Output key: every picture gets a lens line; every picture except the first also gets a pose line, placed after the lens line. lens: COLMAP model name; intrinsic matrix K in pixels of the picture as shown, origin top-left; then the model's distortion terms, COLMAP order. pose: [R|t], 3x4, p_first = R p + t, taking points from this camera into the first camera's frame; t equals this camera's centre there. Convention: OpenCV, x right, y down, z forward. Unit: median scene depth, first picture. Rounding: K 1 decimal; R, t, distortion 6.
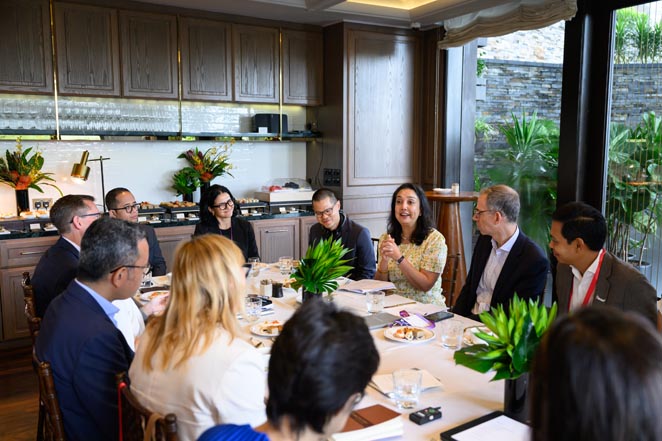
lens RADIAL K [[624.7, 0, 328.7], [0, 624.7, 222.8], [0, 0, 1]] dist [-0.006687, 0.000000]
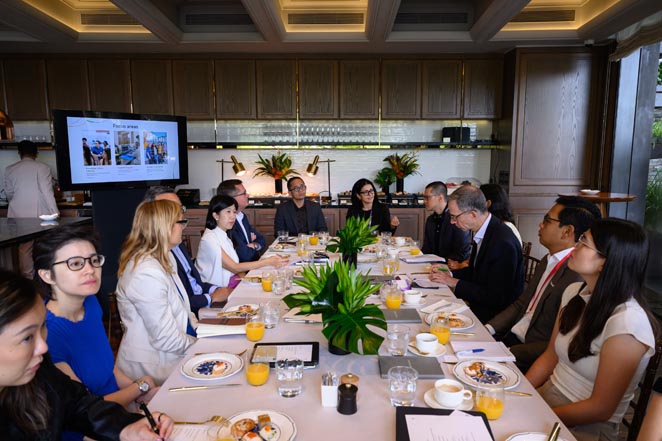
lens RADIAL K [[436.8, 0, 337.3], [0, 436.8, 214.9], [0, 0, 1]] dist [0.002554, 0.004043]
pose [[0.839237, 0.073518, -0.538773, 0.217481], [-0.063451, 0.997290, 0.037249, -0.011660], [0.540051, 0.002925, 0.841627, 0.111743]]
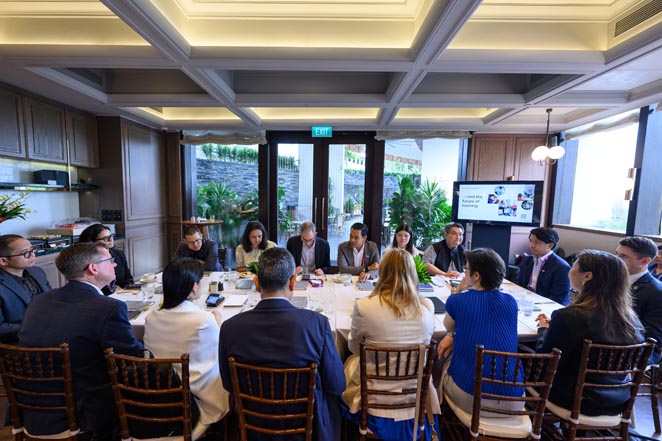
lens RADIAL K [[271.7, 0, 331.0], [0, 271.7, 219.8], [0, 0, 1]] dist [-0.001901, 0.000036]
pose [[0.539266, -0.061695, 0.839873, -0.288980], [0.087914, 0.995988, 0.016715, -0.028846], [-0.837534, 0.064823, 0.542526, 0.207814]]
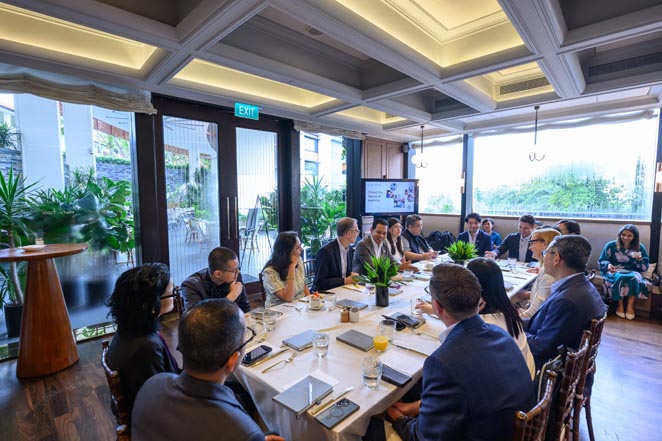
lens RADIAL K [[323.2, 0, 333.0], [0, 323.2, 220.3], [0, 0, 1]] dist [0.004066, -0.000733]
pose [[-0.248396, -0.071799, 0.965994, -0.385220], [0.127145, 0.986204, 0.105995, -0.078903], [-0.960278, 0.149150, -0.235840, 0.625338]]
